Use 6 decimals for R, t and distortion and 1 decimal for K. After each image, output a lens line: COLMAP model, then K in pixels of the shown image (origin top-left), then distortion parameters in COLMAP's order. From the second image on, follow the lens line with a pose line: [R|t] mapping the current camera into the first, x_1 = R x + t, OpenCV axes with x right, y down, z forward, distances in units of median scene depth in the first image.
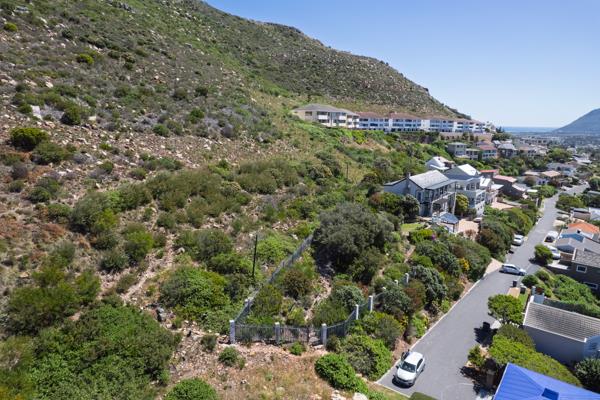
lens RADIAL K [[382.7, 0, 300.0], [0, 382.7, 200.0], [0, 0, 1]] dist [-0.077237, 0.070370]
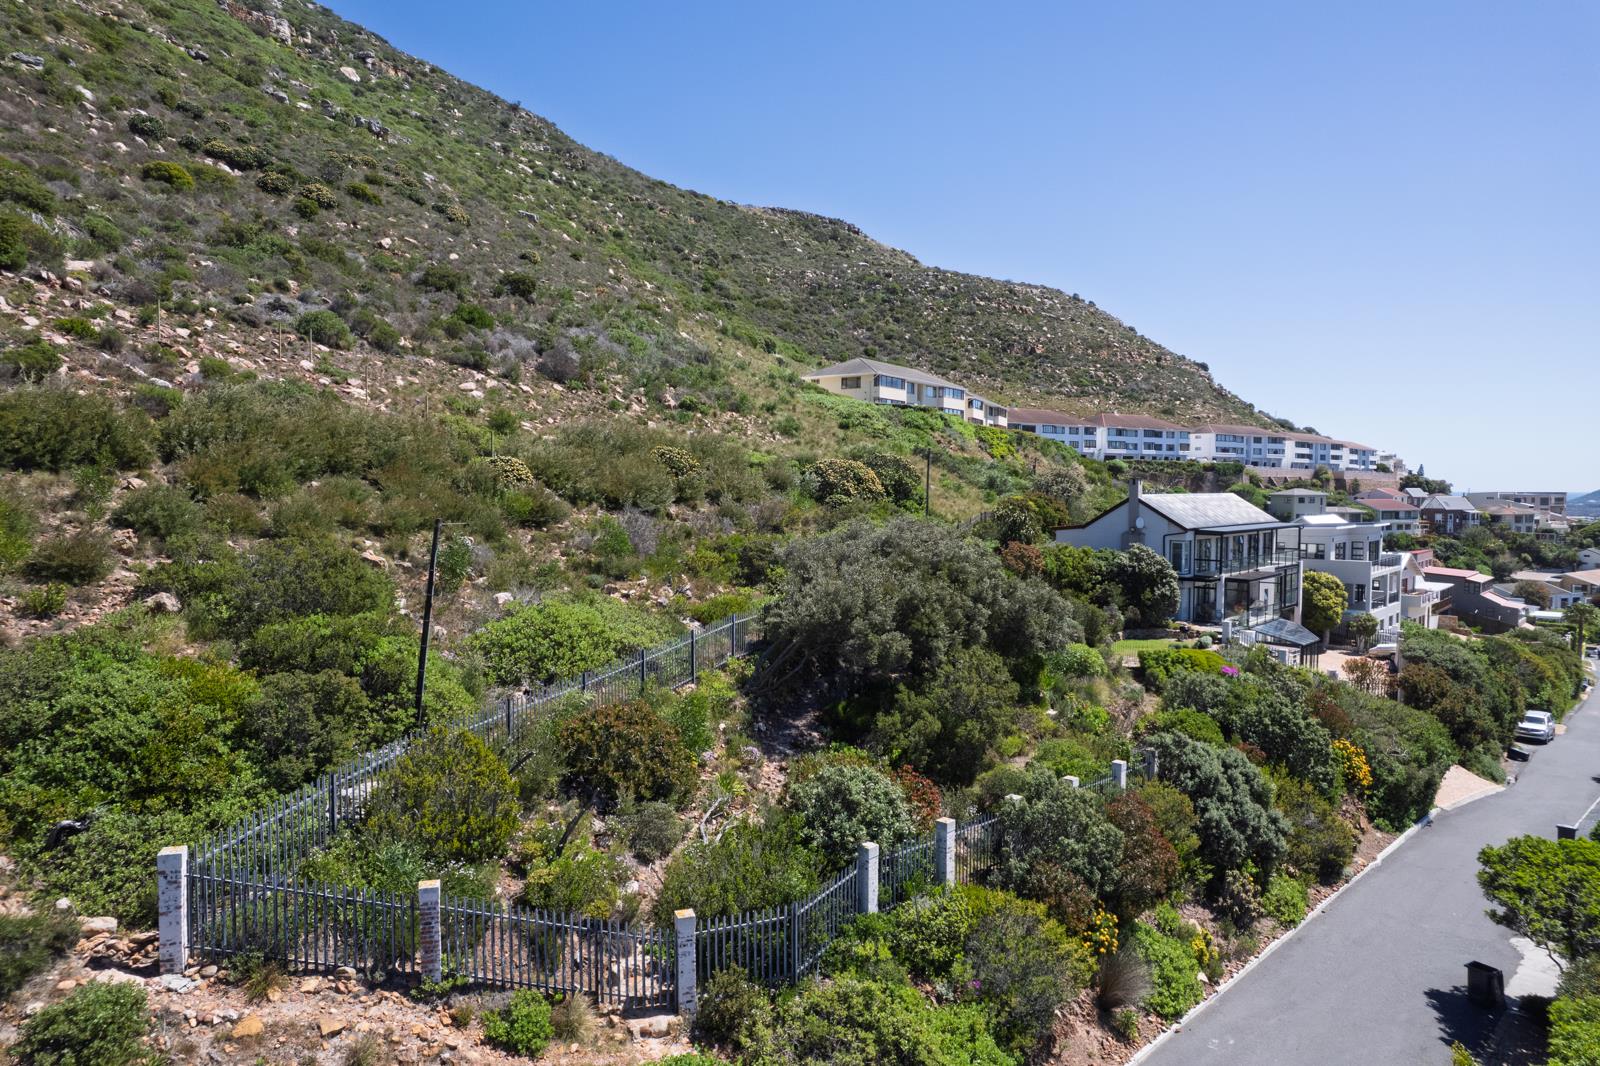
lens RADIAL K [[1020.6, 0, 800.0], [0, 1020.6, 533.0], [0, 0, 1]] dist [-0.077237, 0.070370]
pose [[0.997487, -0.004390, -0.070714, 0.080606], [-0.006657, 0.987856, -0.155228, 0.100984], [0.070537, 0.155309, 0.985344, 0.207361]]
